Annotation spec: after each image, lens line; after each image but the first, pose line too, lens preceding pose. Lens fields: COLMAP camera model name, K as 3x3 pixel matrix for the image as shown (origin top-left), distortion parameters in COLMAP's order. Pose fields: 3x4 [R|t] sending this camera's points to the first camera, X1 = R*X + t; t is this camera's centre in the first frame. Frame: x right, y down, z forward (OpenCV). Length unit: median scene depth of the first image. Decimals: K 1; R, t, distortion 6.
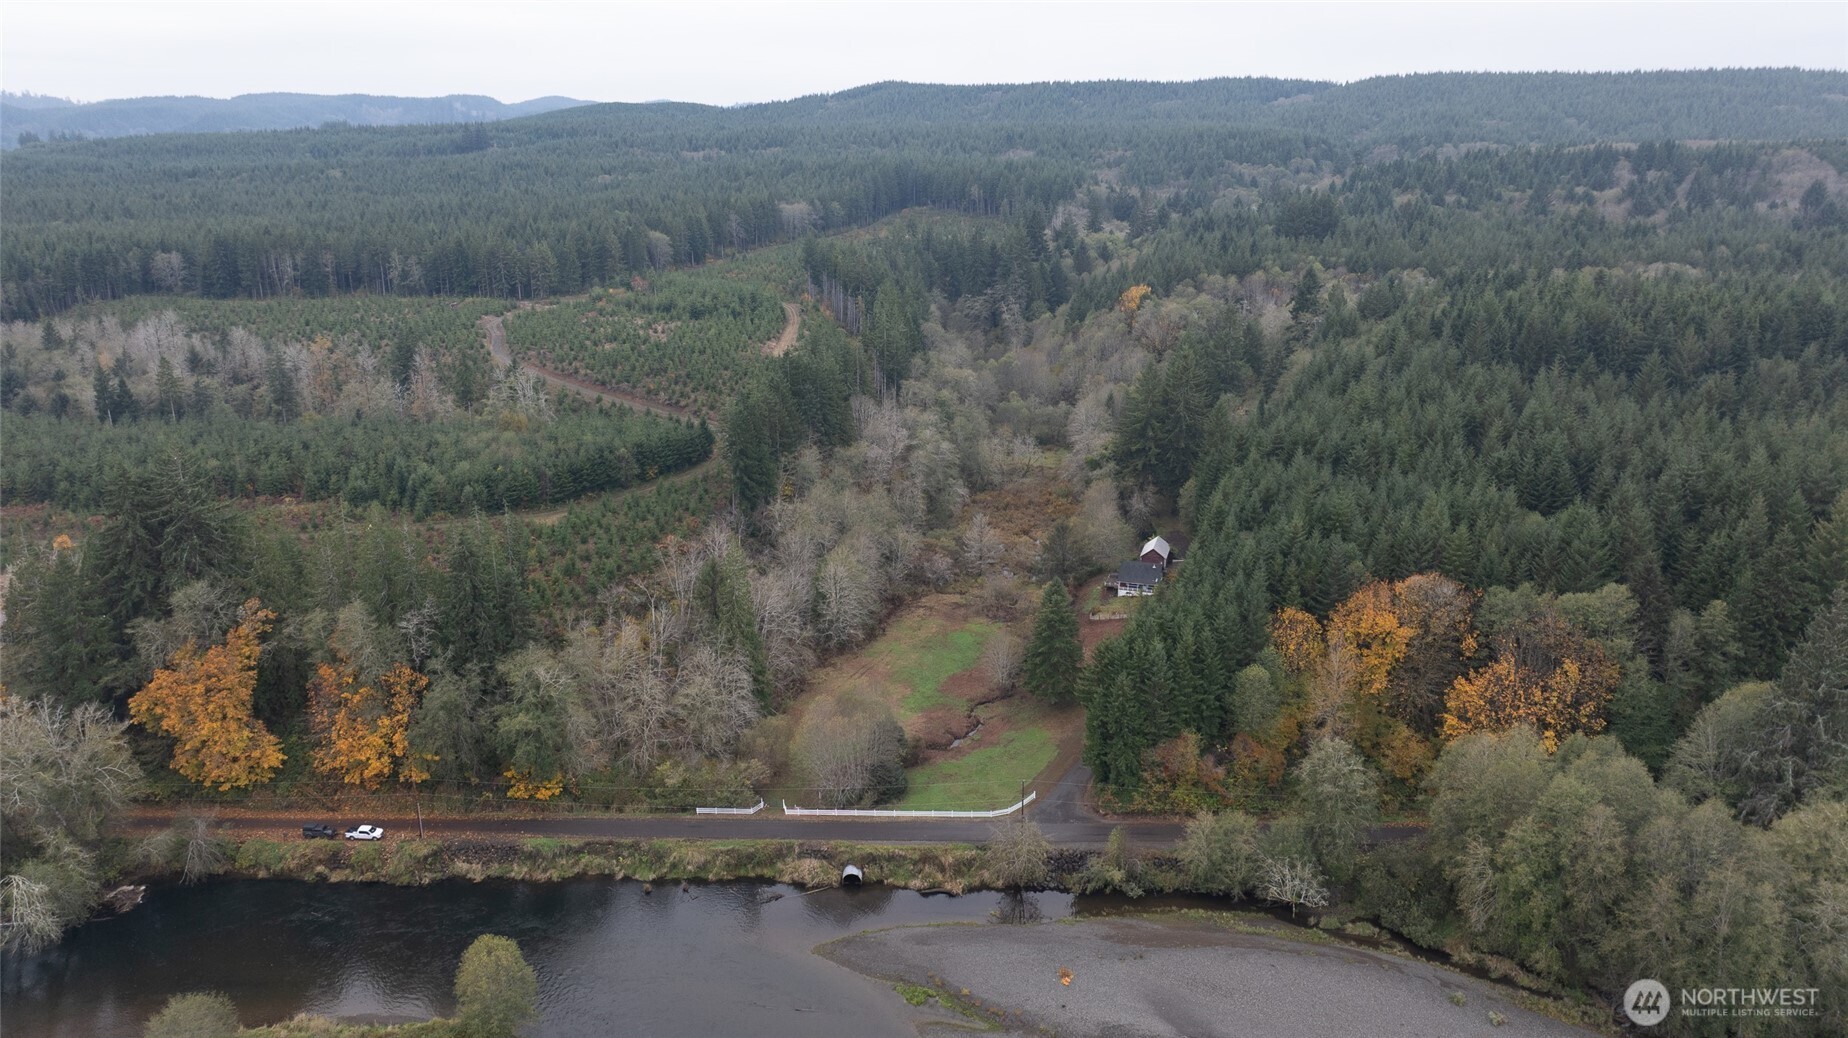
lens RADIAL K [[1280.0, 0, 925.5], [0, 1280.0, 509.3], [0, 0, 1]] dist [-0.027737, 0.029190]
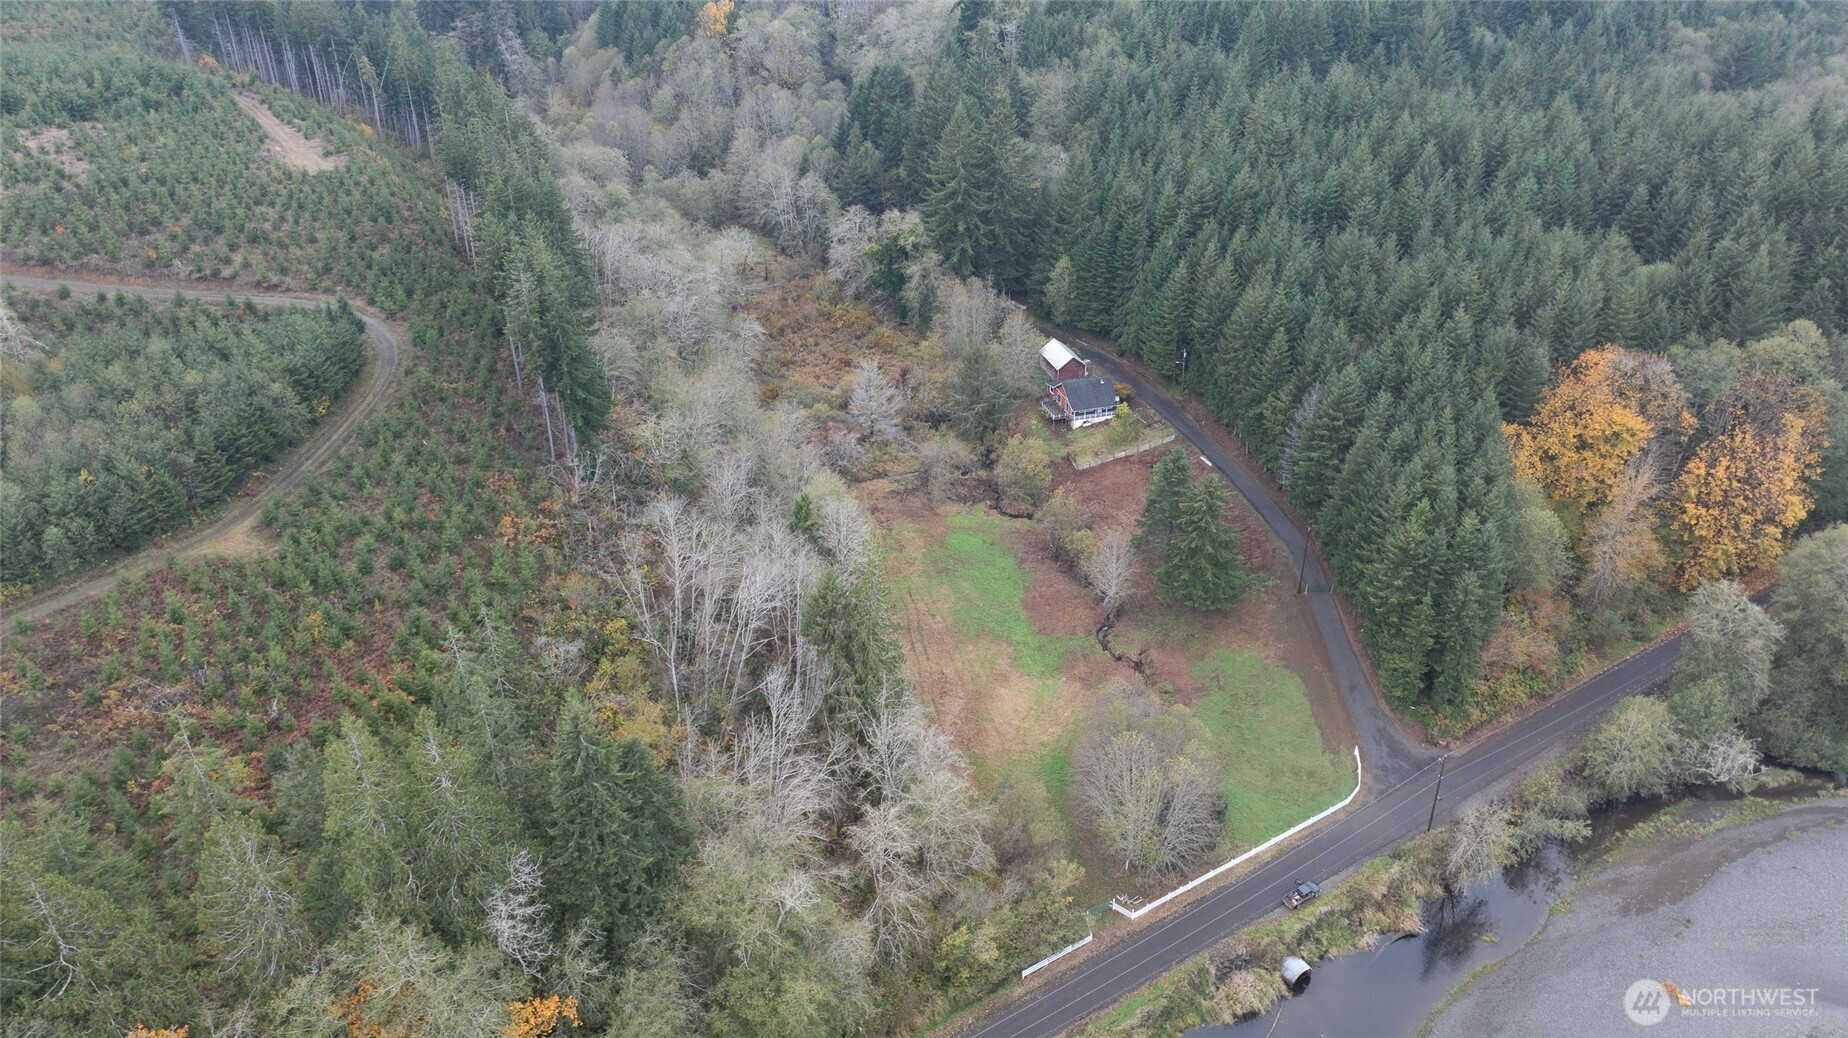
lens RADIAL K [[1280.0, 0, 918.9], [0, 1280.0, 522.2], [0, 0, 1]] dist [-0.027737, 0.029190]
pose [[0.831017, -0.286908, 0.476545, -0.299159], [0.166036, 0.945602, 0.279767, -0.106196], [-0.530889, -0.153367, 0.833448, 0.345560]]
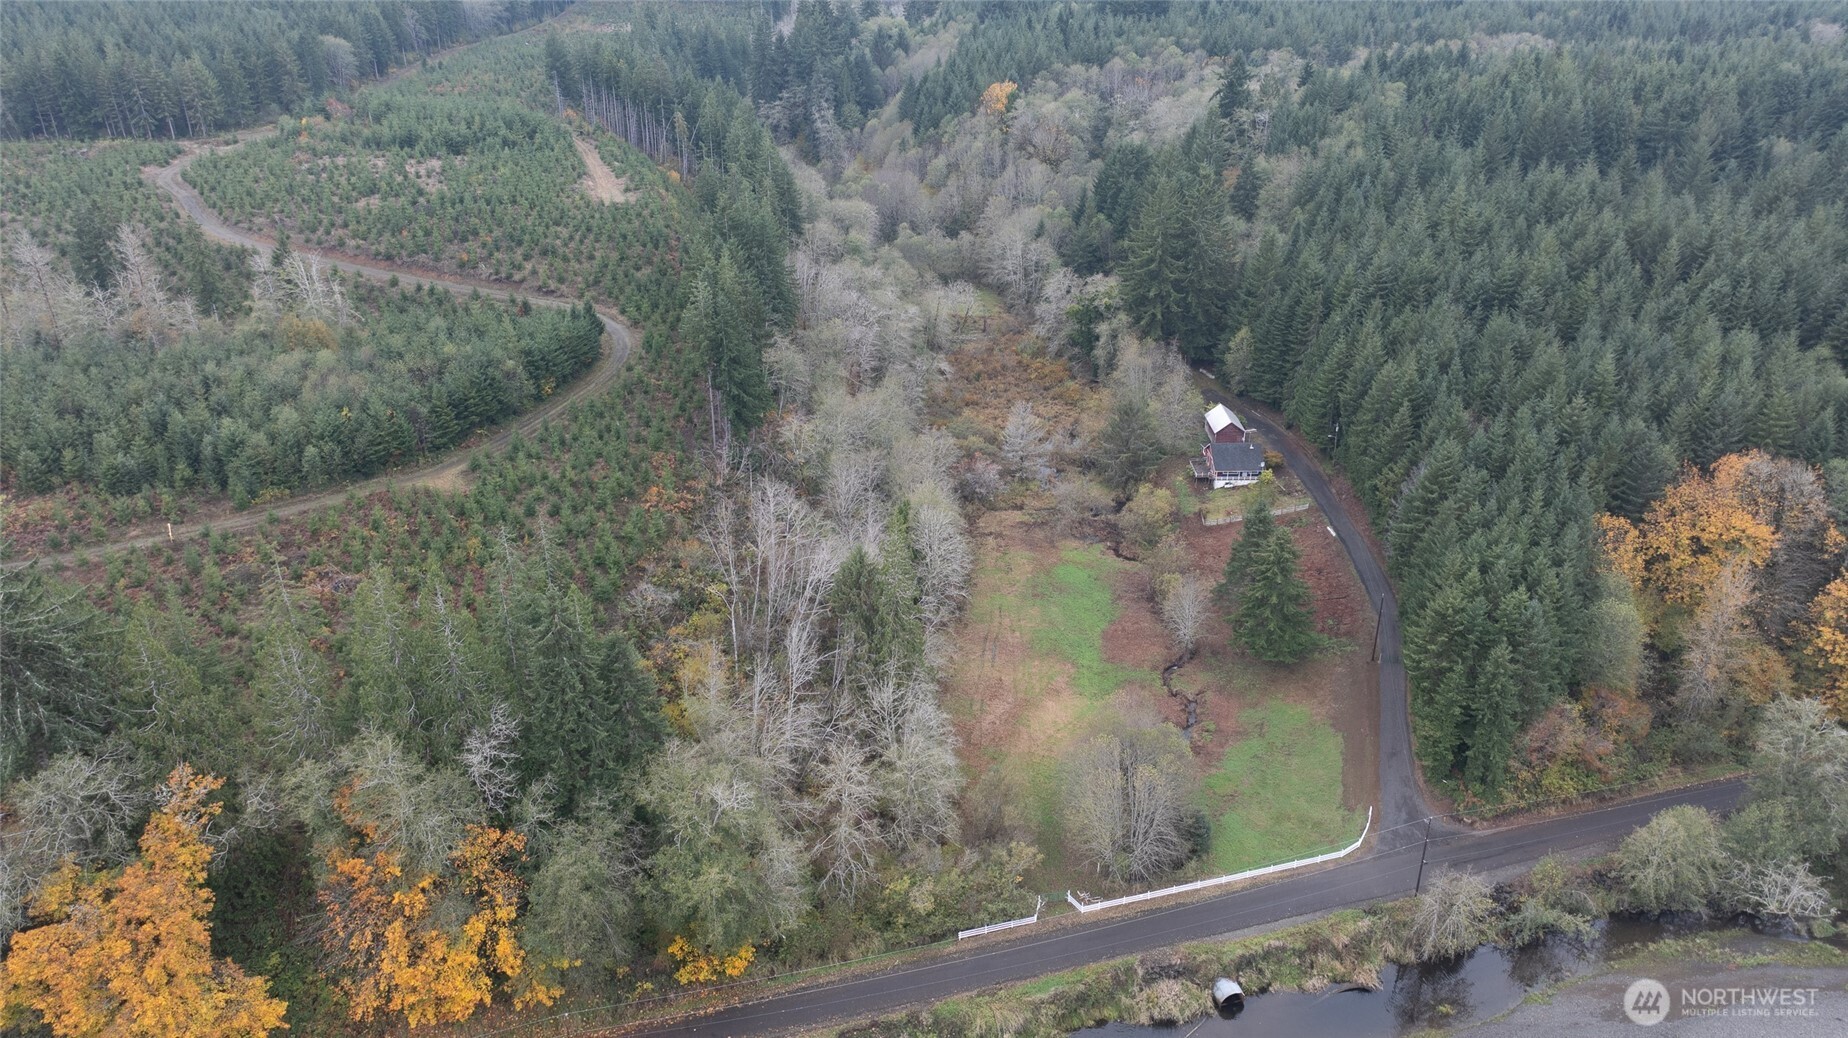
lens RADIAL K [[1280.0, 0, 924.7], [0, 1280.0, 518.9], [0, 0, 1]] dist [-0.027737, 0.029190]
pose [[0.953707, -0.137015, 0.267713, -0.226427], [0.091316, 0.980091, 0.176302, -0.067478], [-0.286540, -0.143694, 0.947231, 0.254194]]
